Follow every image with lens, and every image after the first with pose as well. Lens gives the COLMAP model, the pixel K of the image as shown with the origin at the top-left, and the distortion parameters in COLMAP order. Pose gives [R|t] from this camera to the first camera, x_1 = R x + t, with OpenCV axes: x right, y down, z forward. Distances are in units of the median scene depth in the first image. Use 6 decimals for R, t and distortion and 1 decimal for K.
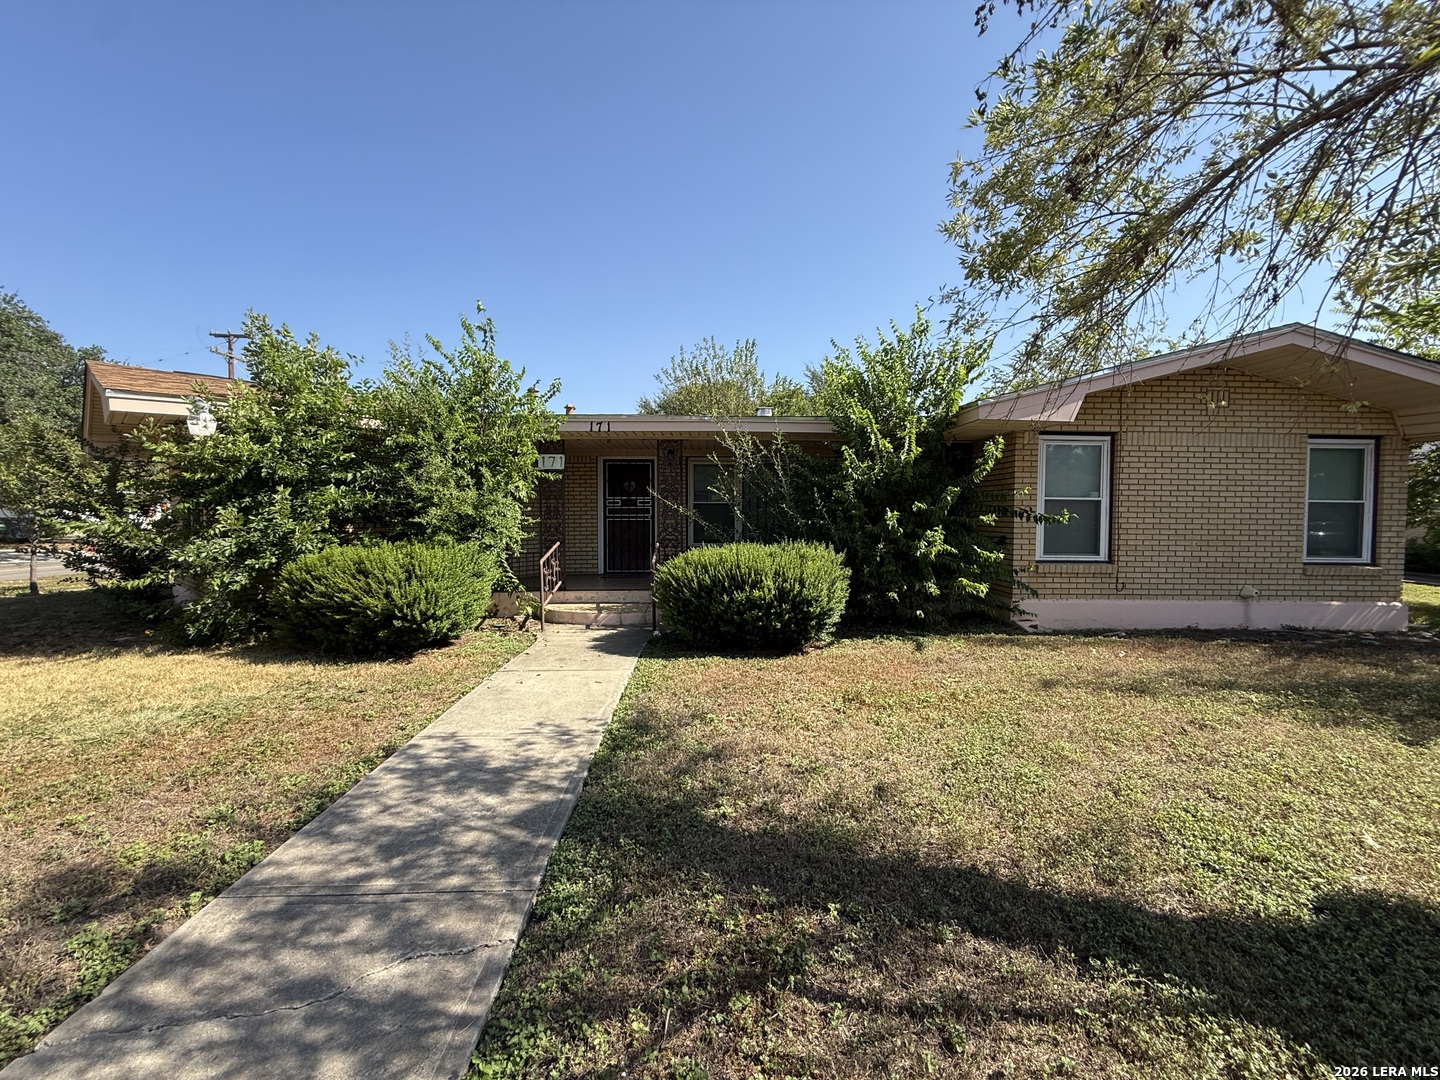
lens RADIAL K [[576.0, 0, 715.0], [0, 576.0, 537.7], [0, 0, 1]] dist [-0.001177, -0.000234]
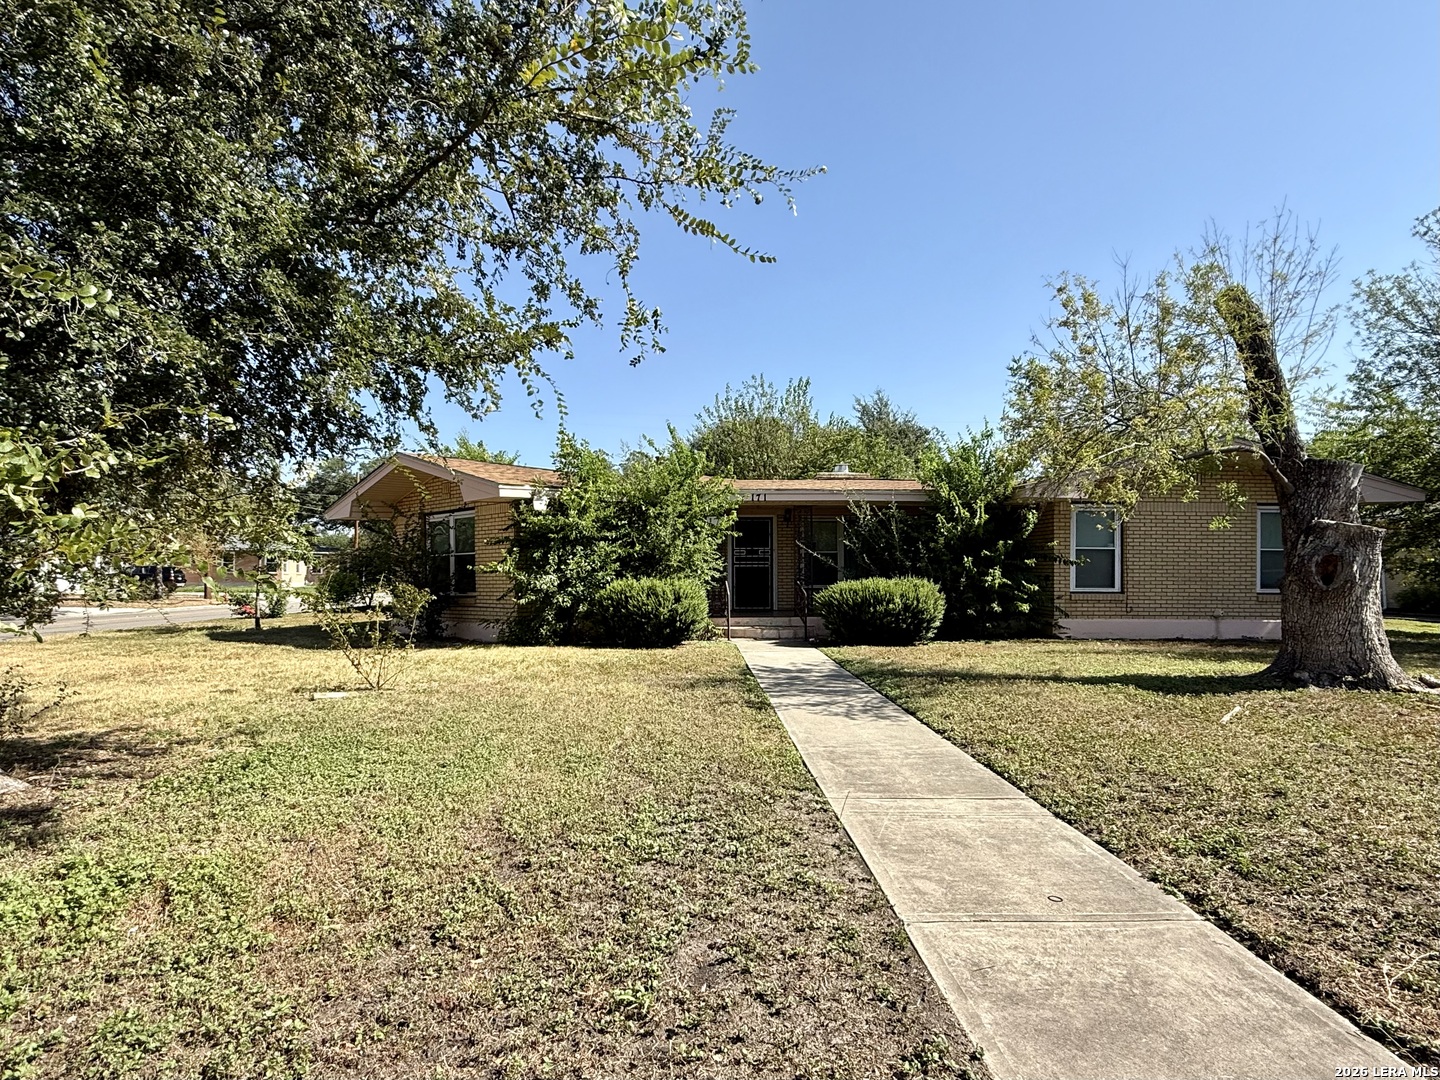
lens RADIAL K [[788.9, 0, 717.3], [0, 788.9, 576.6], [0, 0, 1]] dist [0.002254, 0.000204]
pose [[0.999898, -0.002820, 0.014023, -0.365795], [0.003270, 0.999478, -0.032139, 0.066265], [-0.013925, 0.032182, 0.999385, -1.001455]]
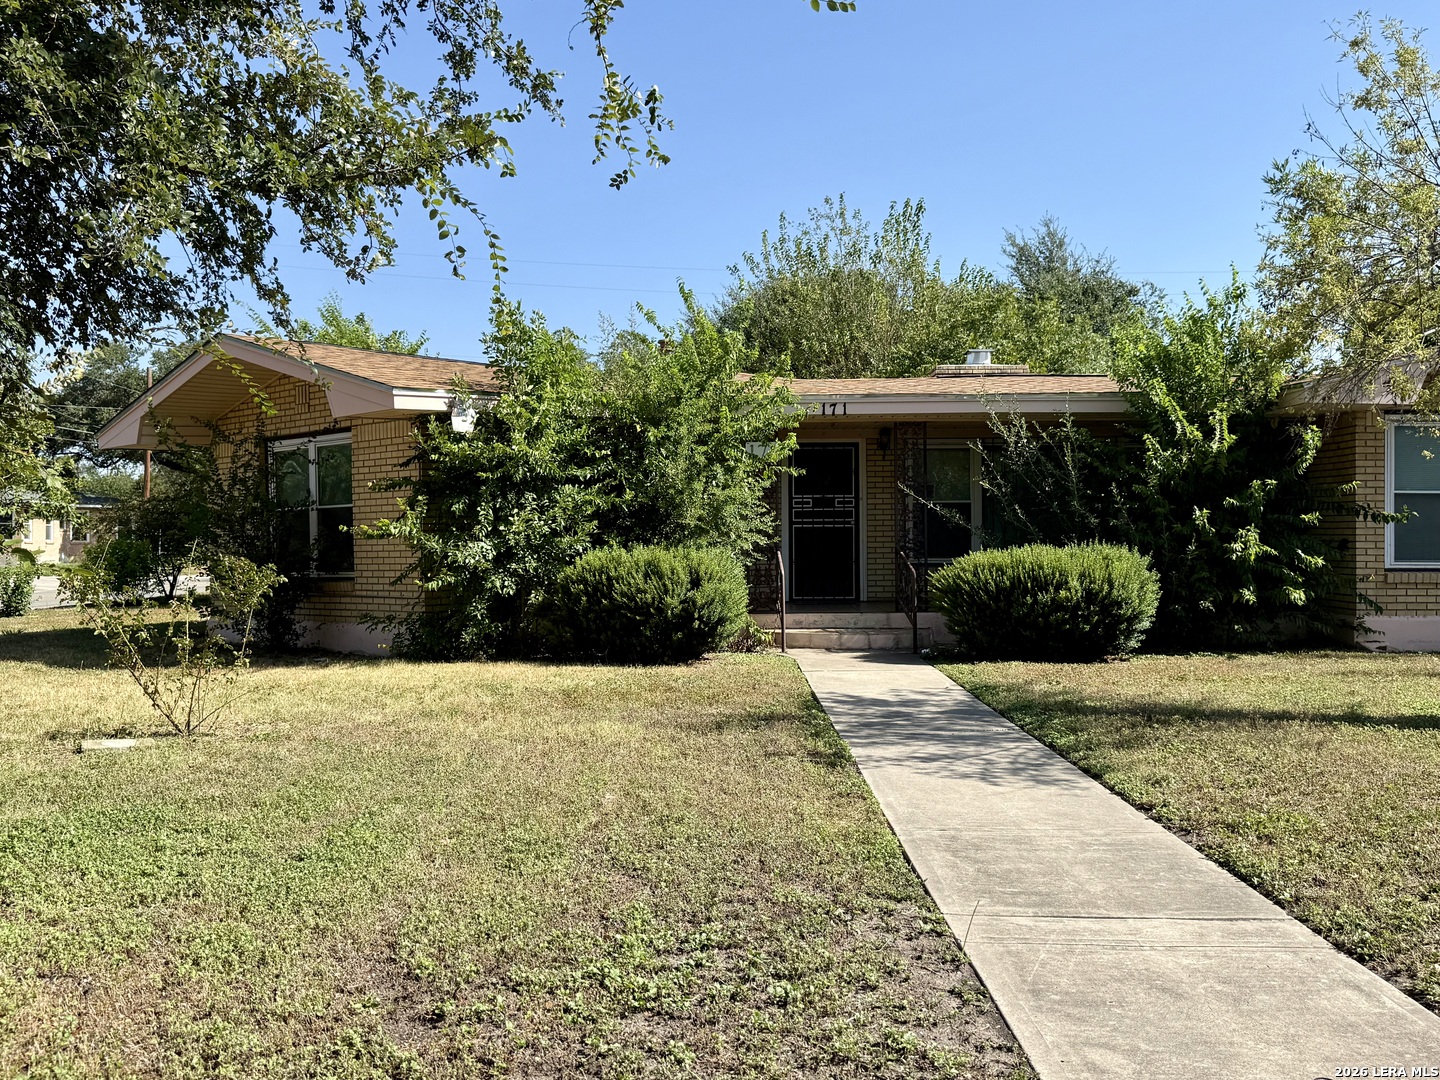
lens RADIAL K [[1352.1, 0, 722.0], [0, 1352.1, 543.3], [0, 0, 1]] dist [0.174351, -0.375636]
pose [[0.999798, -0.005572, -0.019307, -0.360506], [0.004914, 0.999411, -0.033952, 0.069726], [0.019485, 0.033850, 0.999237, -1.023135]]
